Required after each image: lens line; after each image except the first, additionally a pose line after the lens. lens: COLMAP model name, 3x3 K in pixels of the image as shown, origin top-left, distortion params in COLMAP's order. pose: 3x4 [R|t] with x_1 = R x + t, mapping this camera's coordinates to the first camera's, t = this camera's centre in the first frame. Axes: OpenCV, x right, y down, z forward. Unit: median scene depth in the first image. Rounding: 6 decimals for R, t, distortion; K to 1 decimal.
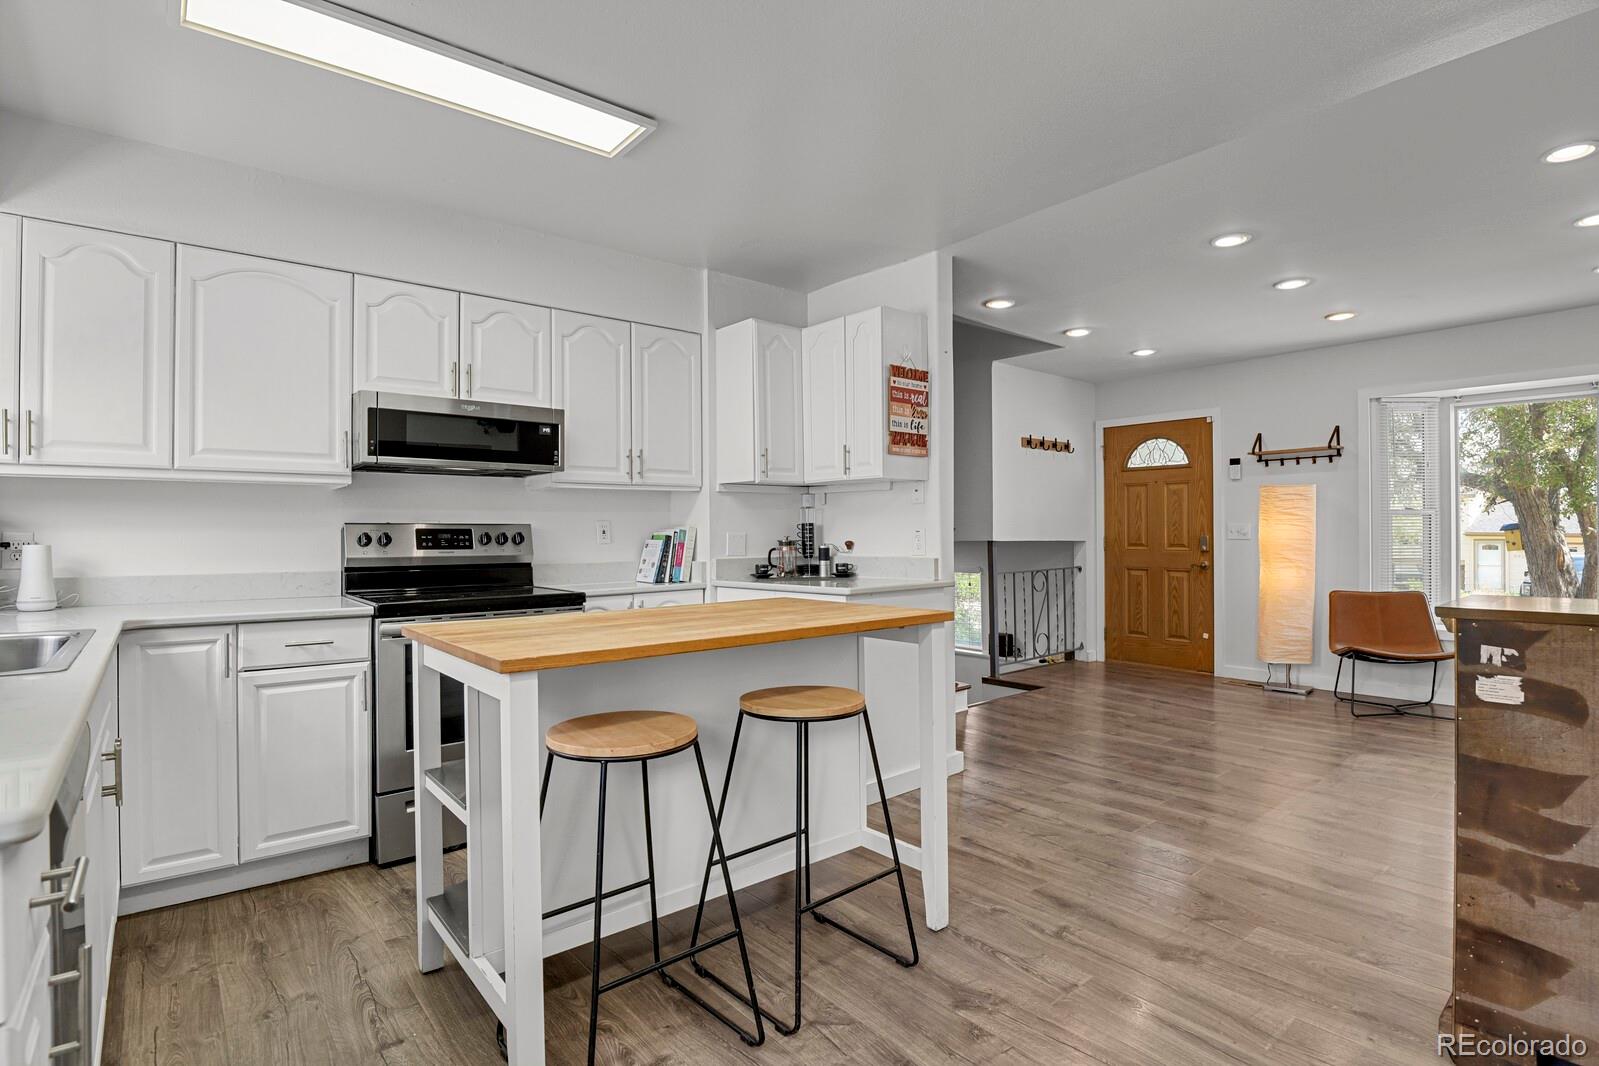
lens RADIAL K [[781.8, 0, 809.7], [0, 781.8, 527.6], [0, 0, 1]] dist [-0.024745, -0.000641]
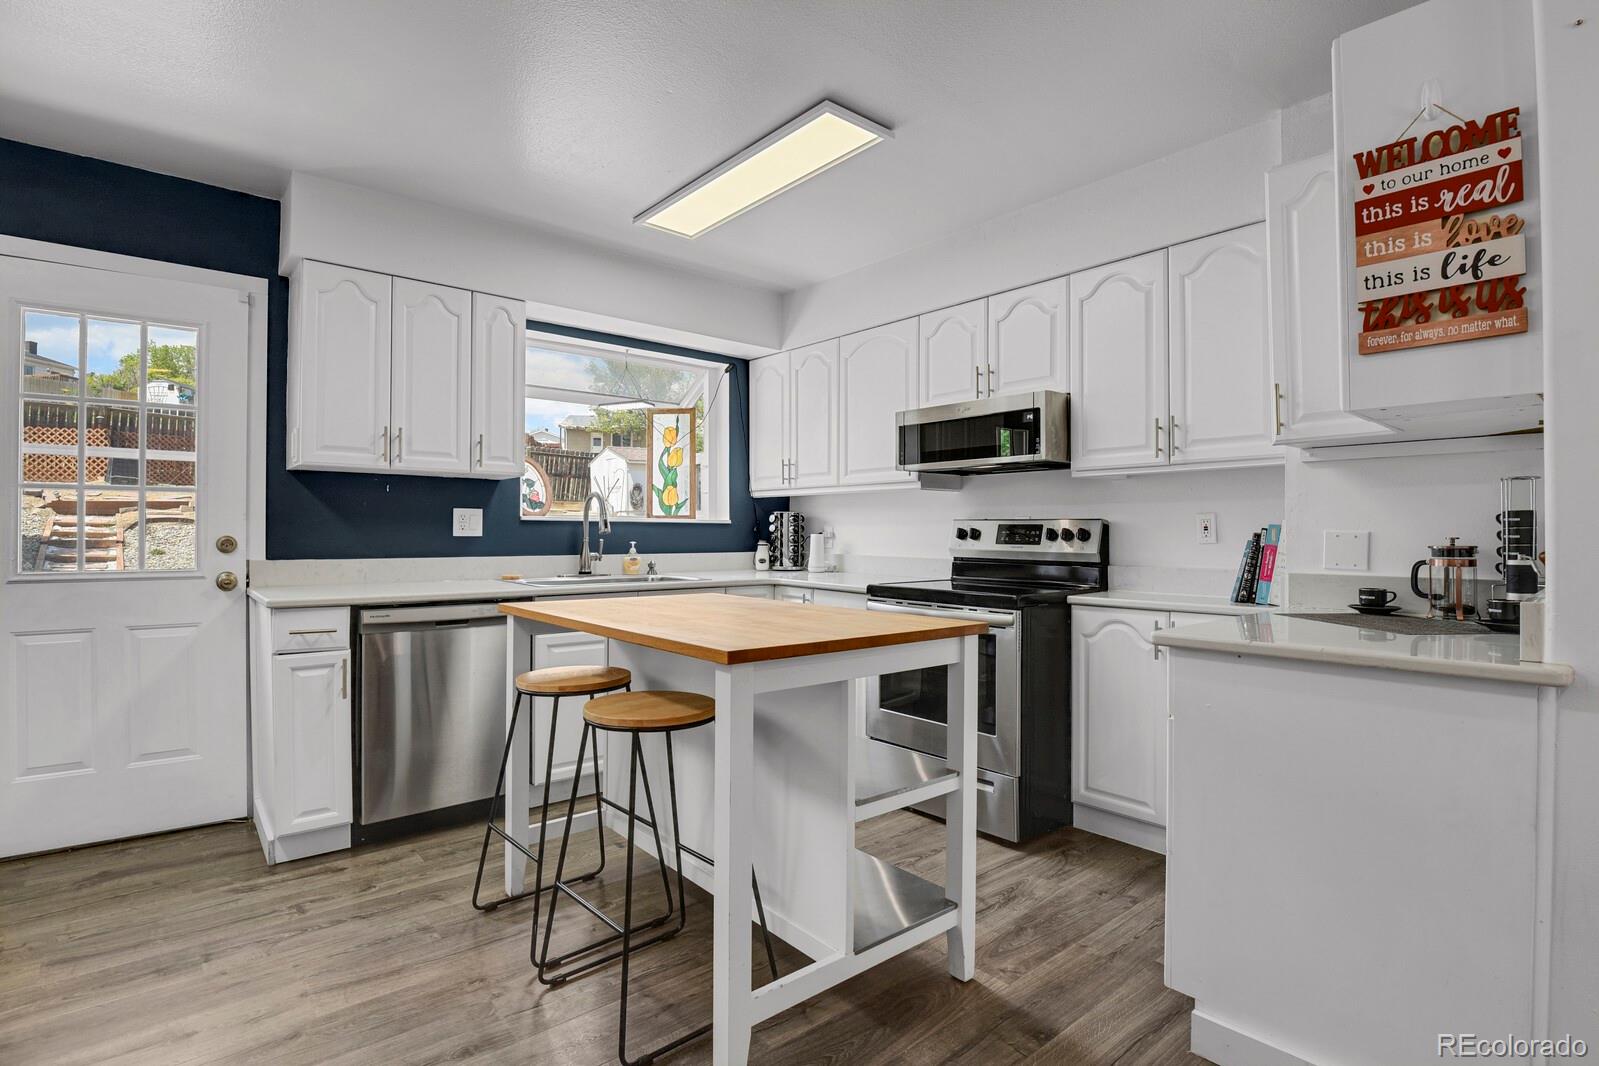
lens RADIAL K [[781.8, 0, 809.7], [0, 781.8, 527.6], [0, 0, 1]] dist [-0.024745, -0.000641]
pose [[0.015279, 0.003186, -0.999878, 0.521891], [0.005023, 0.999982, 0.003263, 0.000814], [0.999871, -0.005072, 0.015263, 0.660464]]
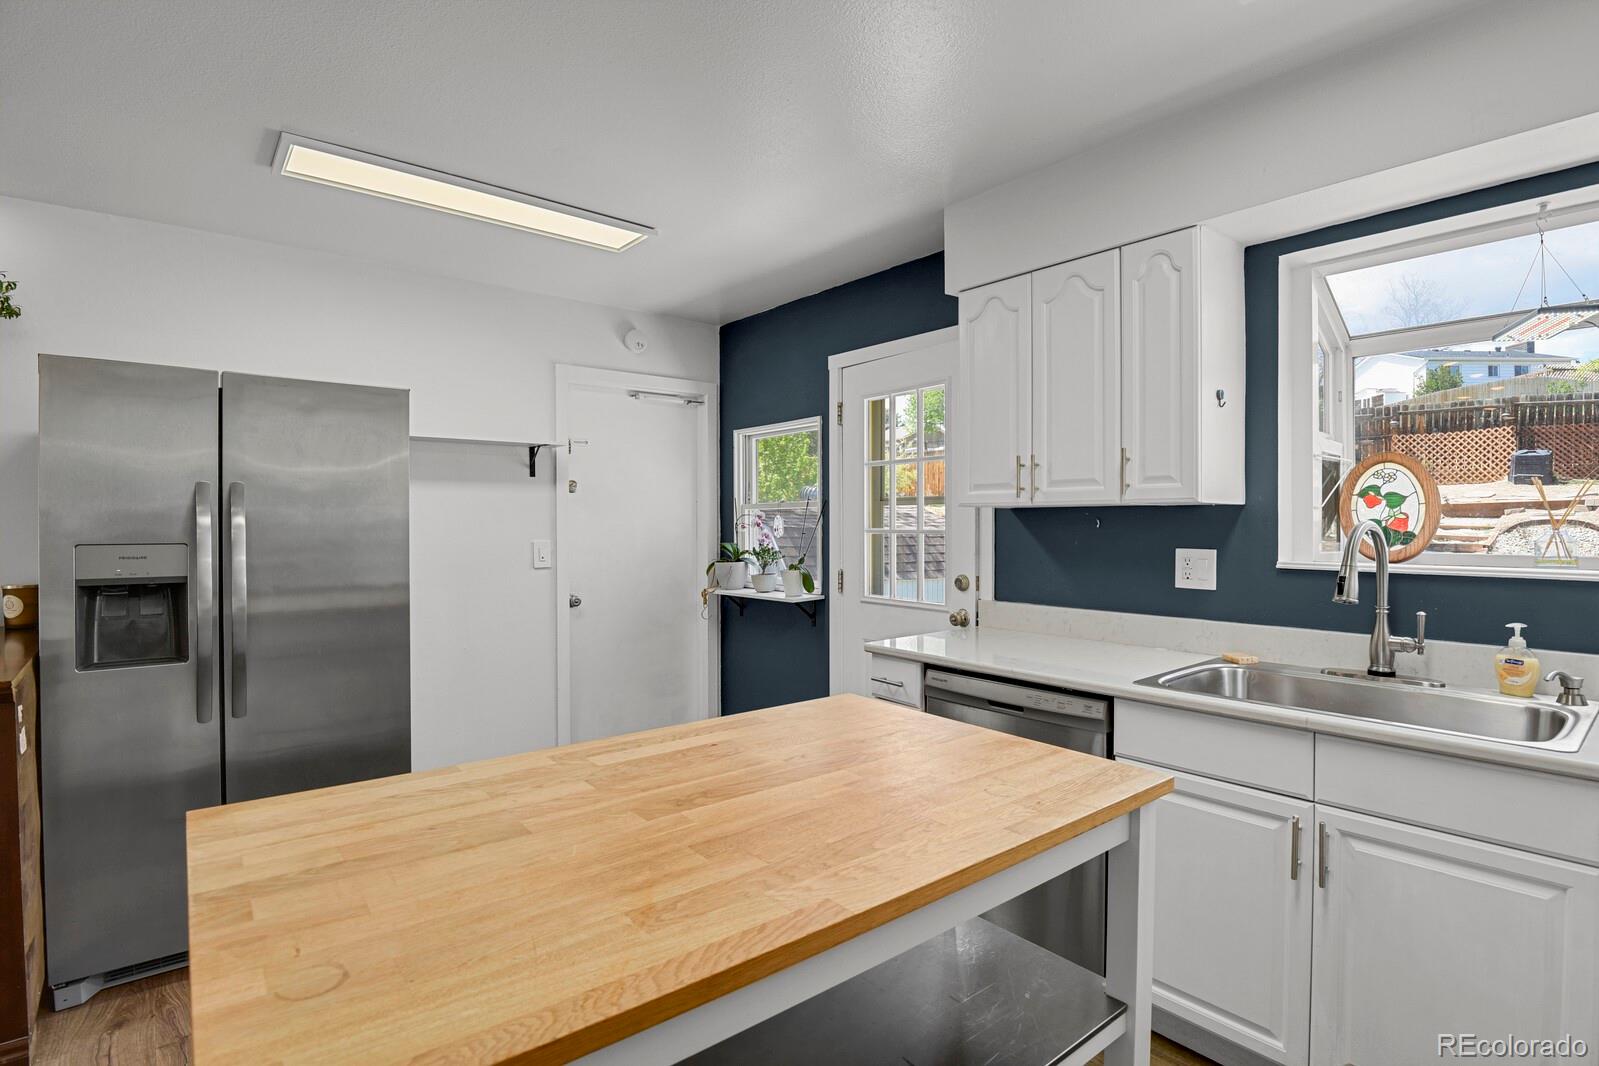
lens RADIAL K [[788.6, 0, 799.5], [0, 788.6, 533.0], [0, 0, 1]] dist [-0.031869, -0.000262]
pose [[-0.999955, 0.009528, -0.000298, -0.120790], [0.009527, 0.999949, 0.003224, -0.041593], [0.000329, 0.003221, -0.999995, 0.927831]]
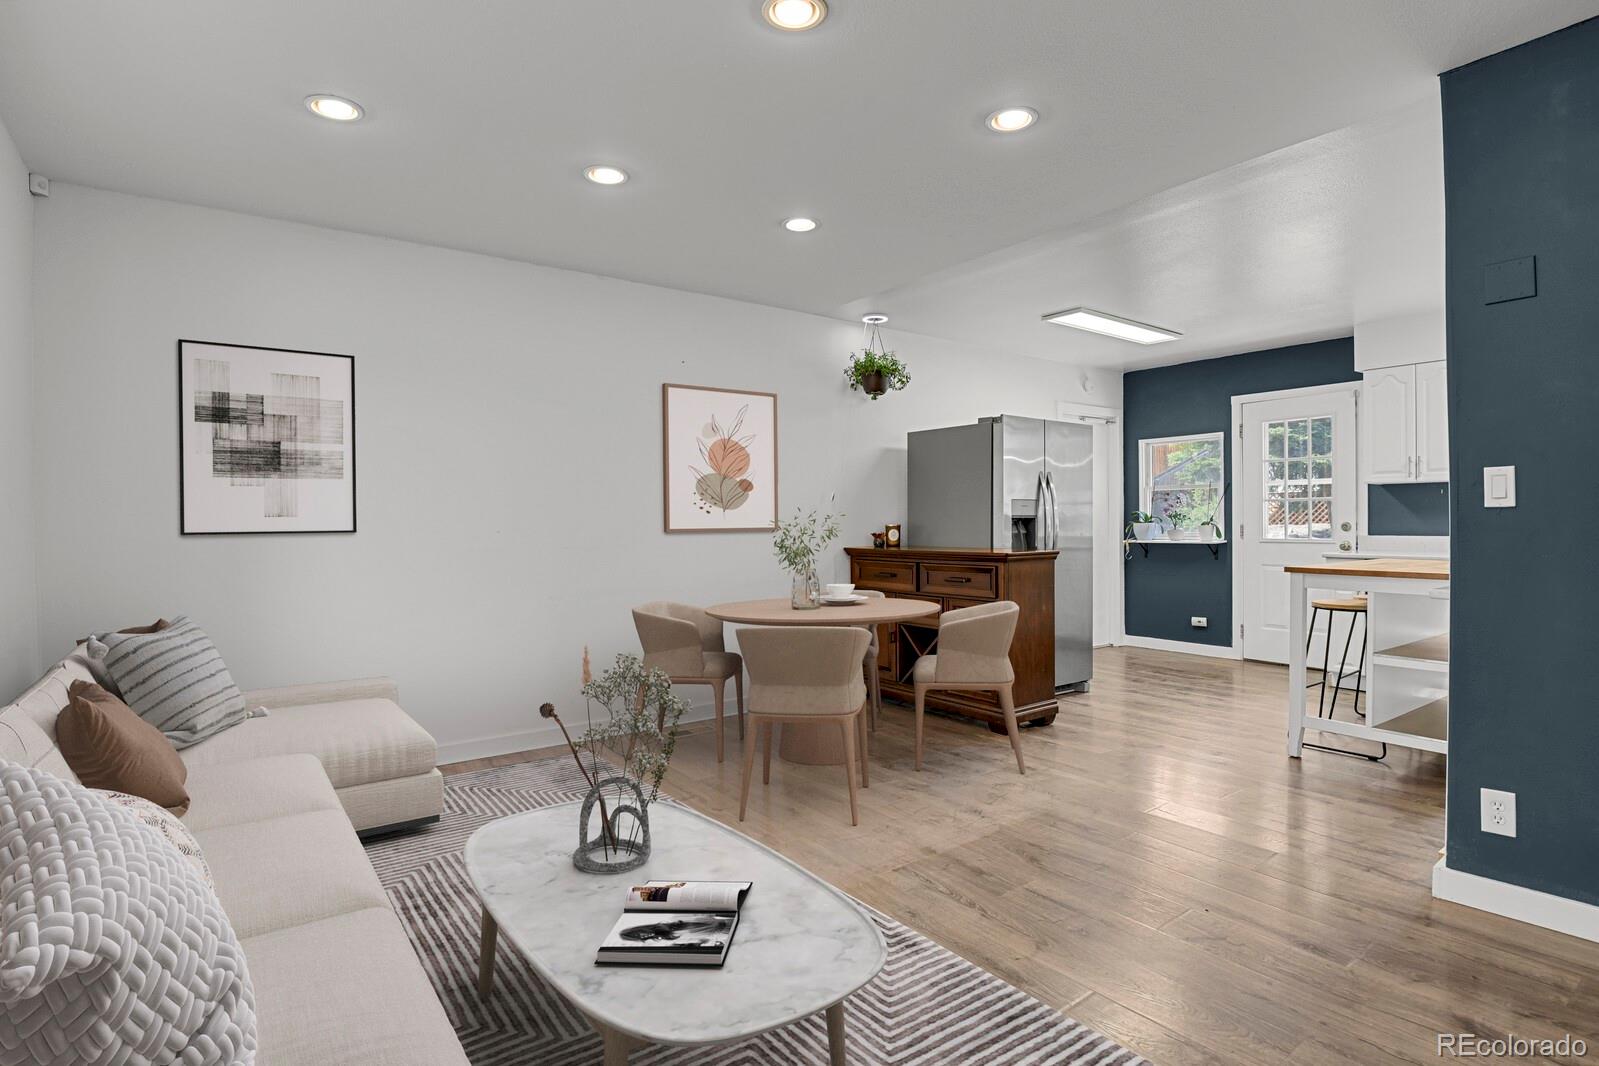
lens RADIAL K [[803.0, 0, 799.5], [0, 803.0, 533.0], [0, 0, 1]] dist [-0.025153, -0.000437]
pose [[-0.997583, 0.013584, 0.068147, 0.680293], [0.013888, 0.999896, 0.003983, 0.009773], [-0.068085, 0.004919, -0.997667, 1.712530]]
